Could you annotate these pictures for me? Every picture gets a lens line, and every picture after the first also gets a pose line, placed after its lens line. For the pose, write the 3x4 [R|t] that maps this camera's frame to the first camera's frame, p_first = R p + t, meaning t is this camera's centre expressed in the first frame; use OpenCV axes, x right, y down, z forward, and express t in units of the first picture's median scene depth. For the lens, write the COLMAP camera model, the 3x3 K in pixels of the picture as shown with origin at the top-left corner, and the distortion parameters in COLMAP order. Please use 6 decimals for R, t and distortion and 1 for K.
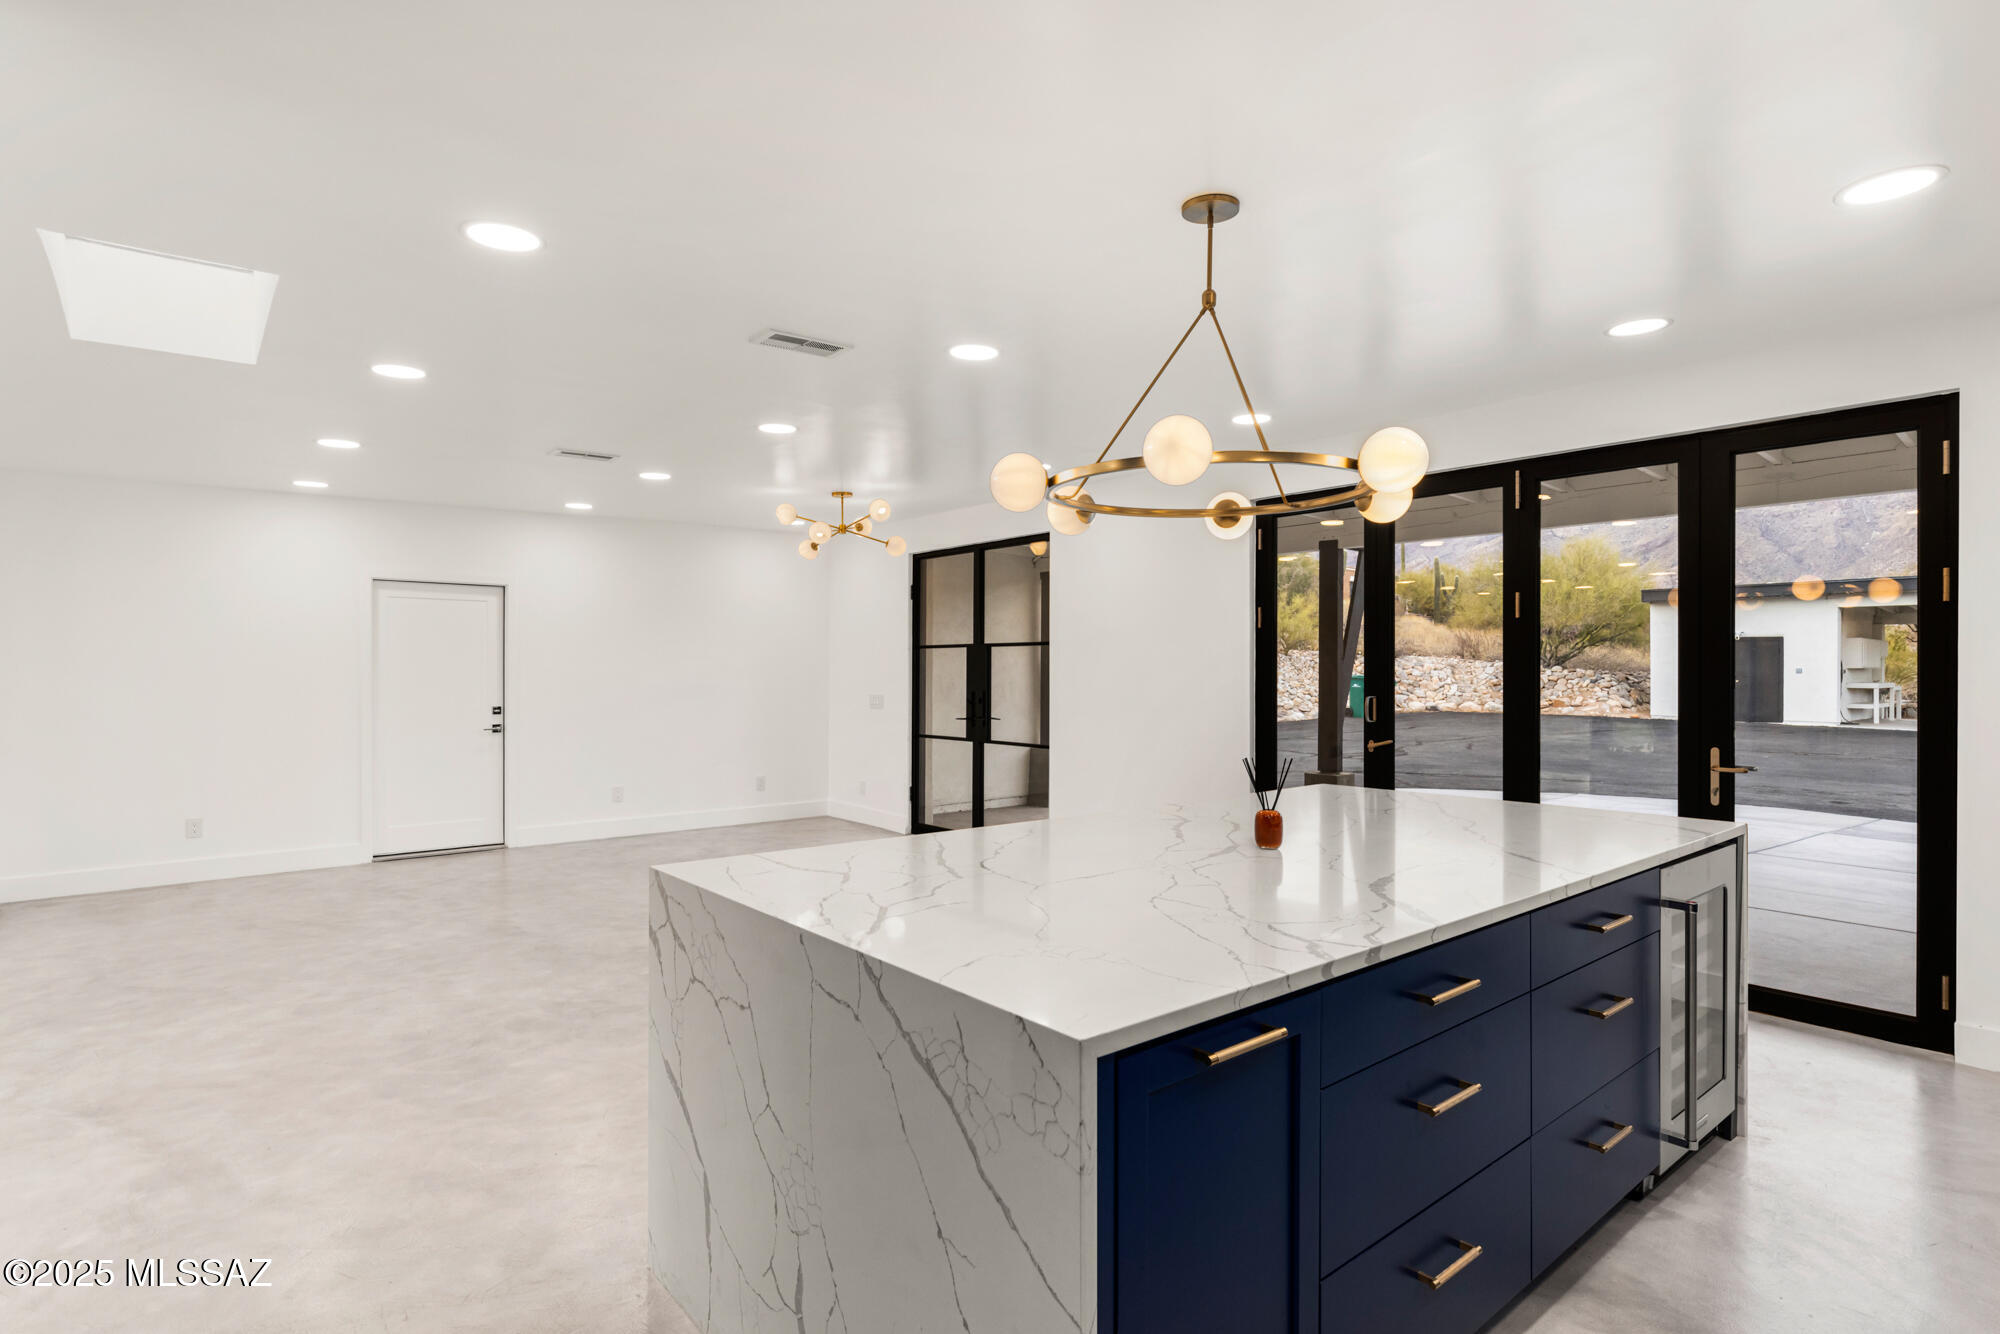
lens RADIAL K [[997.4, 0, 1000.2], [0, 997.4, 667.8], [0, 0, 1]] dist [-0.001438, -0.000081]
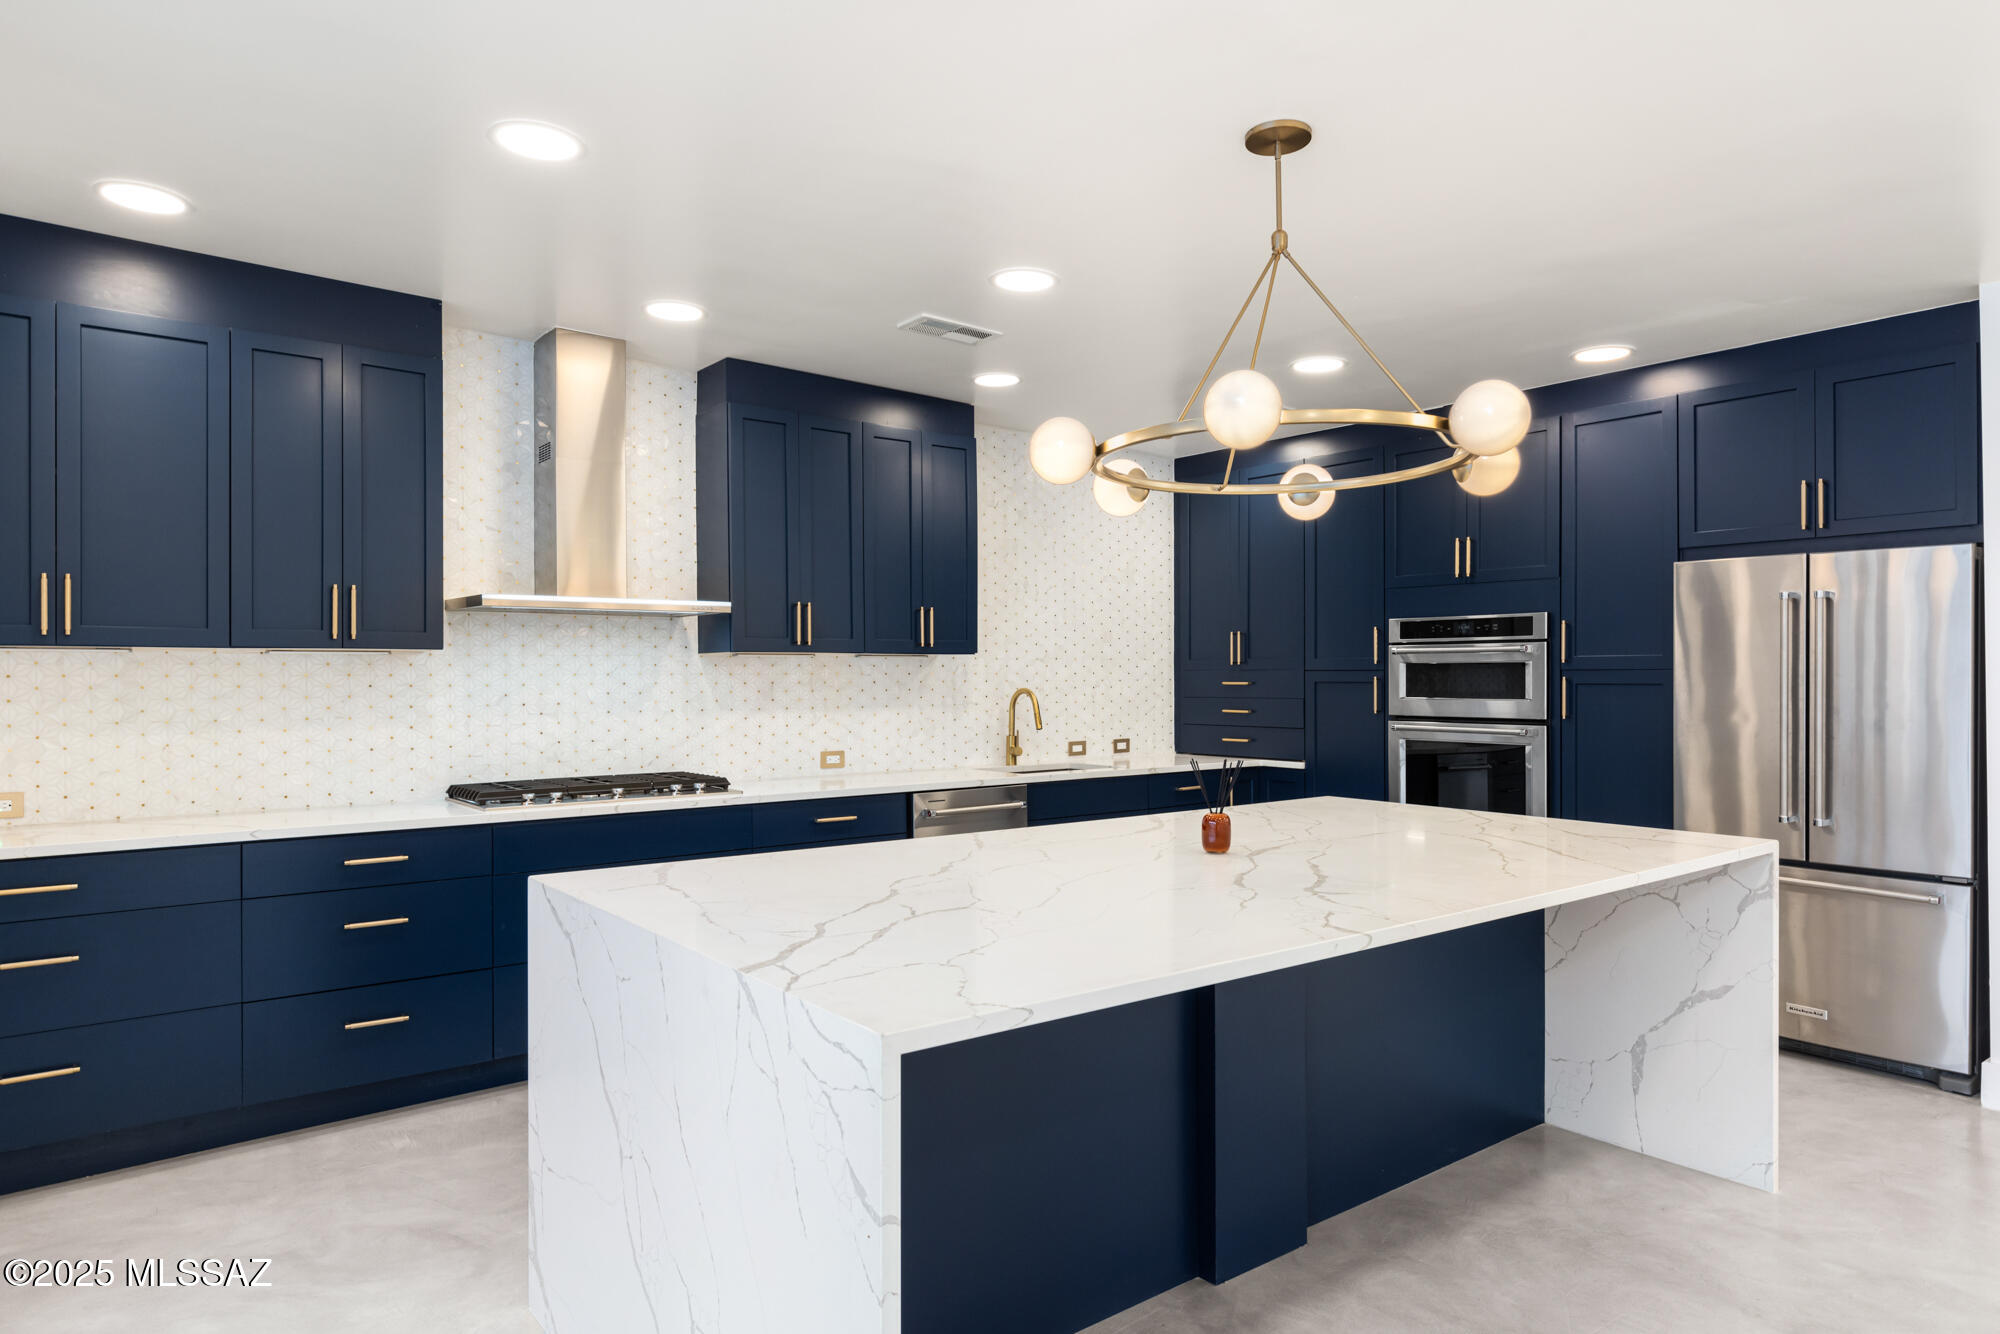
lens RADIAL K [[1199.9, 0, 1005.0], [0, 1199.9, 677.0], [0, 0, 1]] dist [0.003127, 0.002012]
pose [[-0.999510, 0.001030, 0.031283, 0.266549], [0.000935, 0.999995, -0.003079, 0.009767], [-0.031286, -0.003048, -0.999506, 1.321875]]
